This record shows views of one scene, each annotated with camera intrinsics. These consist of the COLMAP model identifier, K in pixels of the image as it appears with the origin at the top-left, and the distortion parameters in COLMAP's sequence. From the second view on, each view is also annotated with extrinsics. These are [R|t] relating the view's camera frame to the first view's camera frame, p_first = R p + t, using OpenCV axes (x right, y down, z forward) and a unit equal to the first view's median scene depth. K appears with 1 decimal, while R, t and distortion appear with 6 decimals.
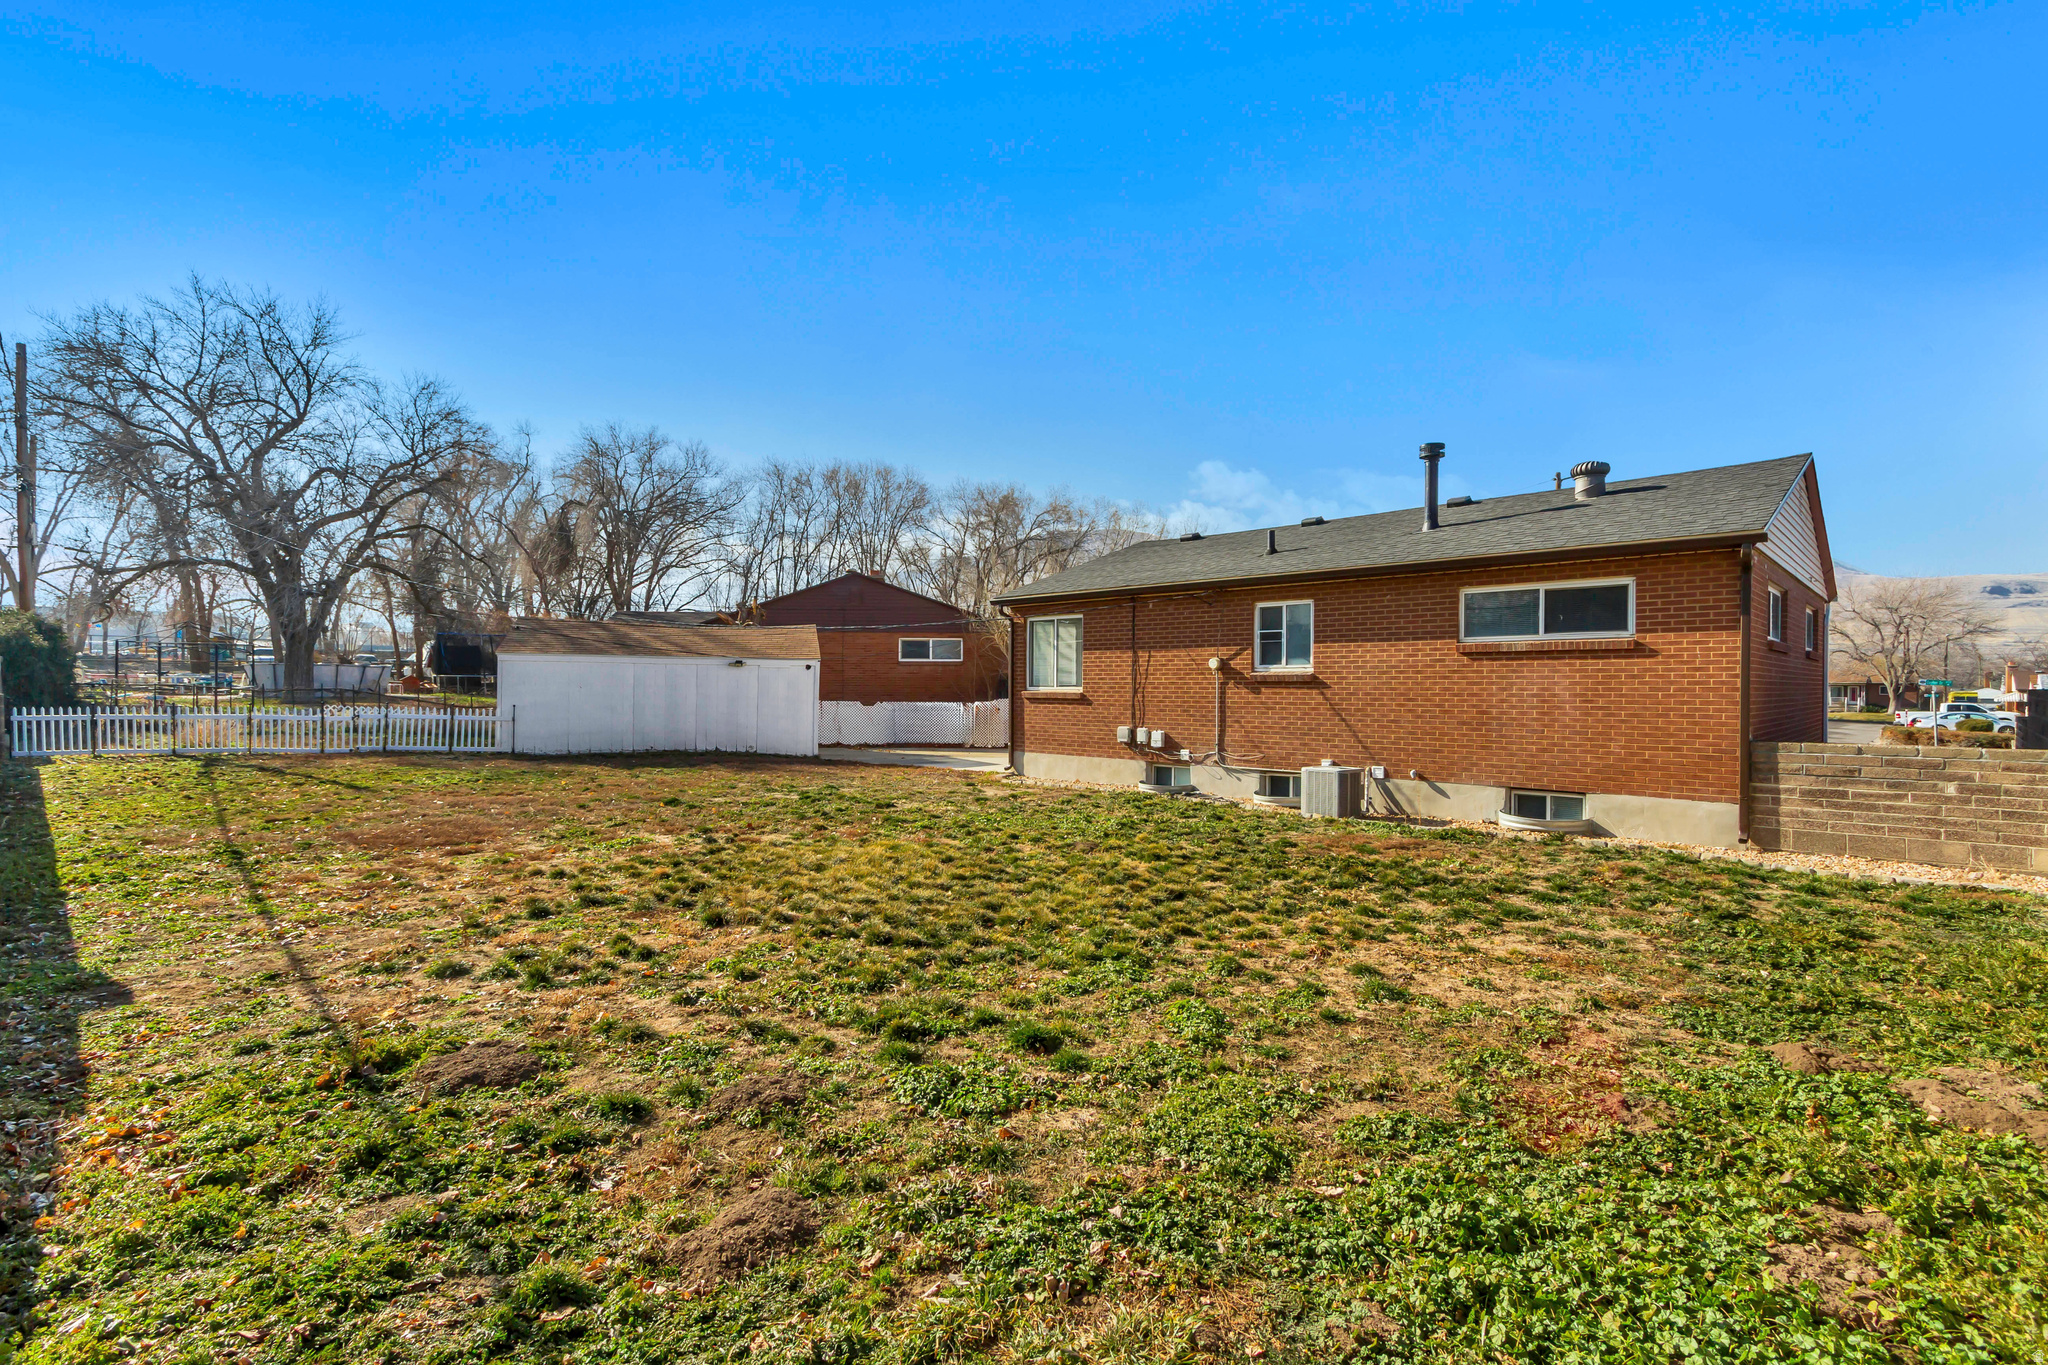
lens RADIAL K [[940.1, 0, 1025.0], [0, 940.1, 689.1], [0, 0, 1]] dist [0.002282, -0.000475]
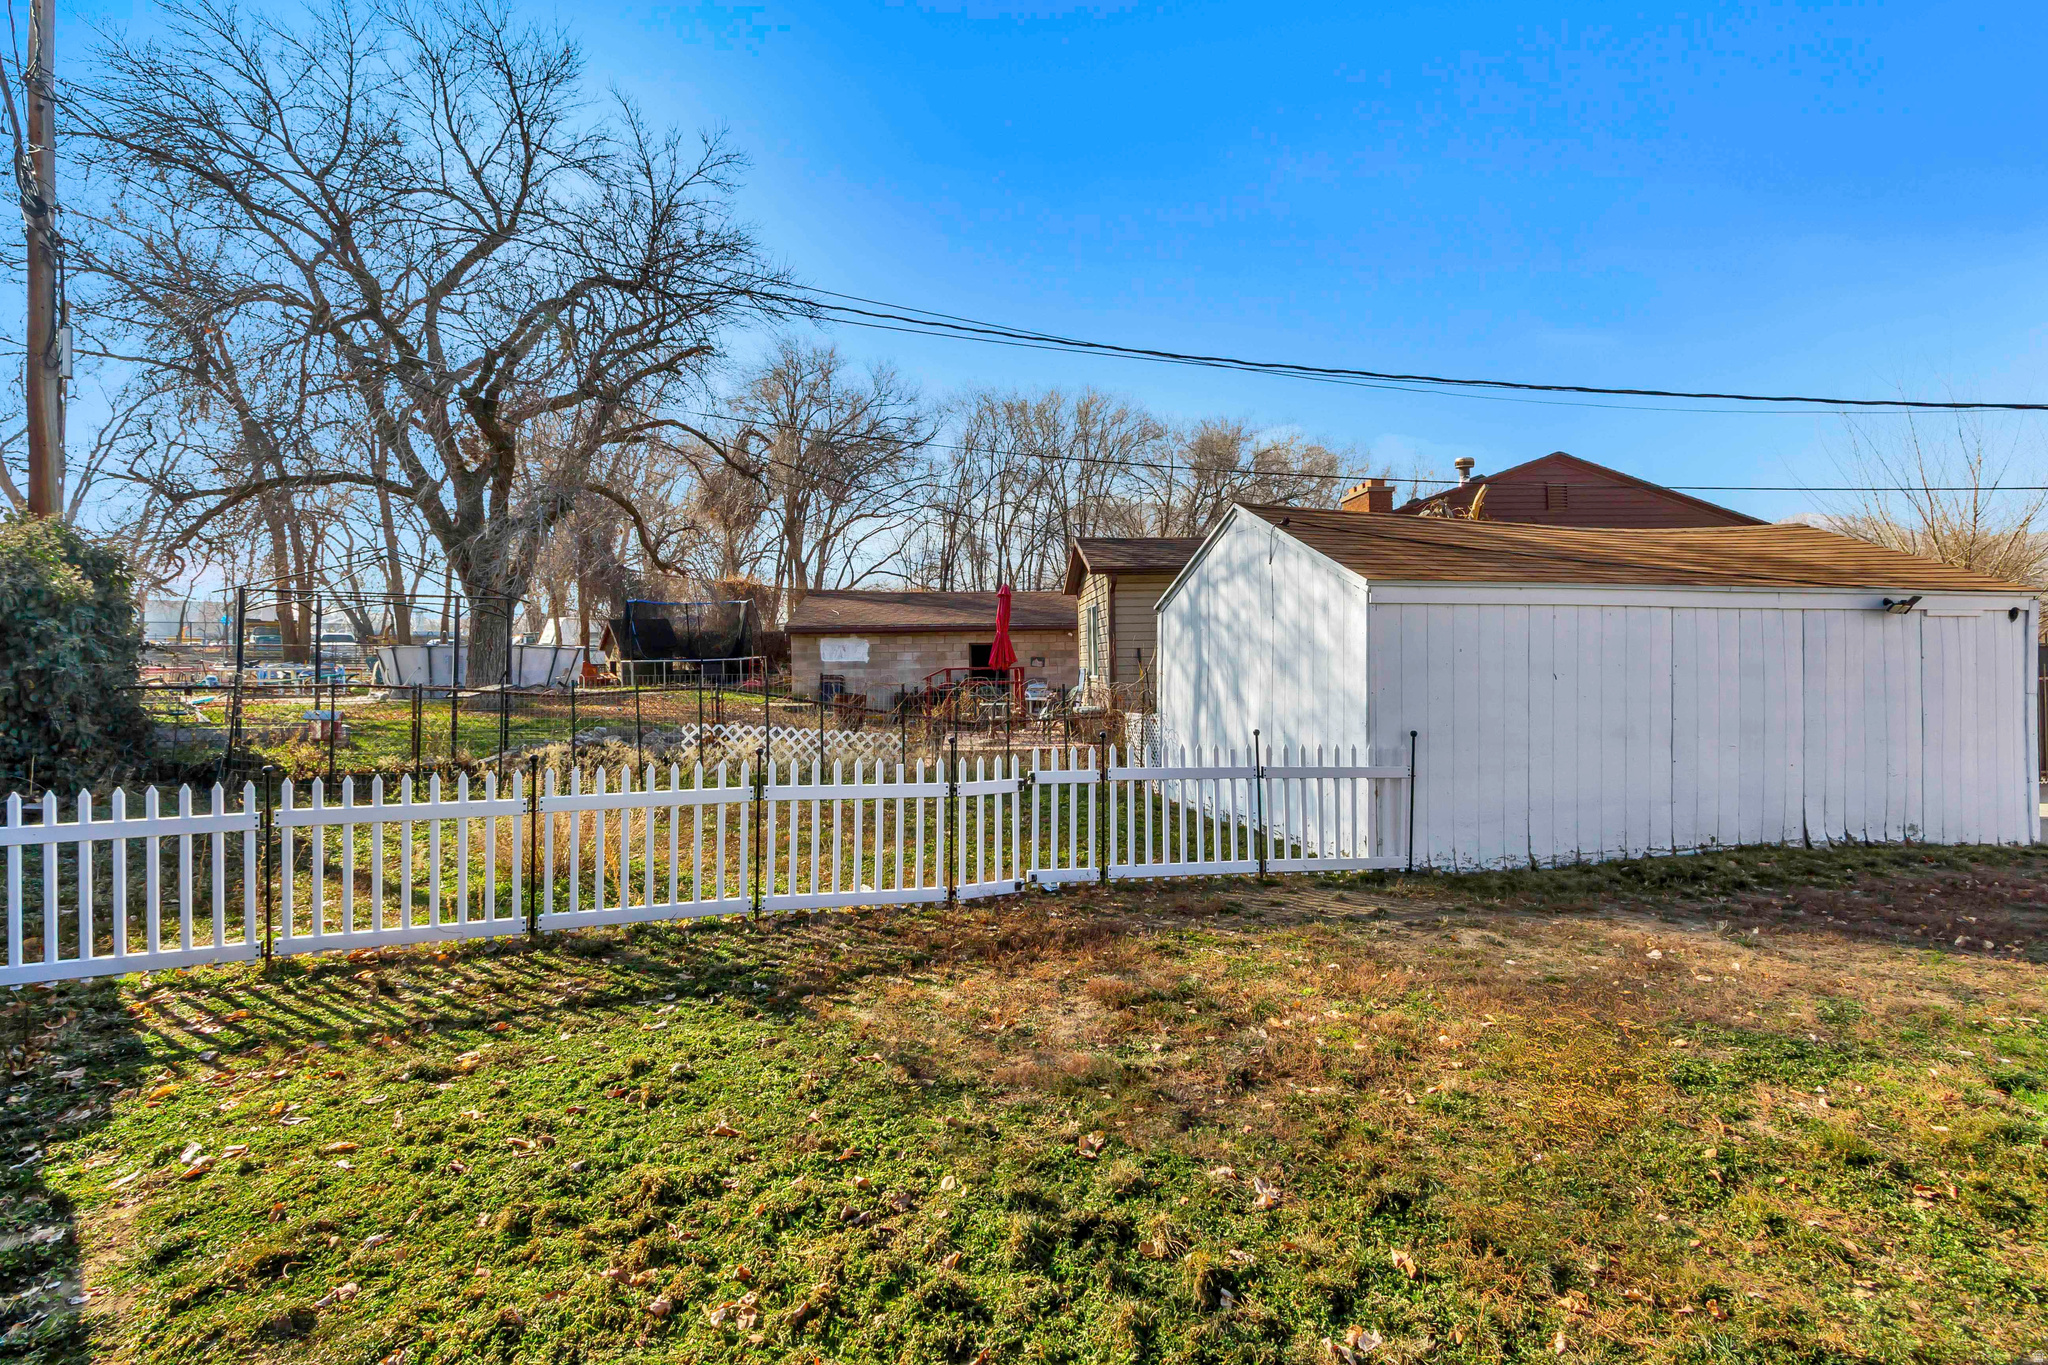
lens RADIAL K [[940.1, 0, 1010.1], [0, 940.1, 670.6], [0, 0, 1]] dist [0.002282, -0.000475]
pose [[0.999644, -0.010716, -0.024425, -0.411768], [0.010725, 0.999942, 0.000223, -0.007885], [0.024421, -0.000485, 0.999702, 0.393262]]
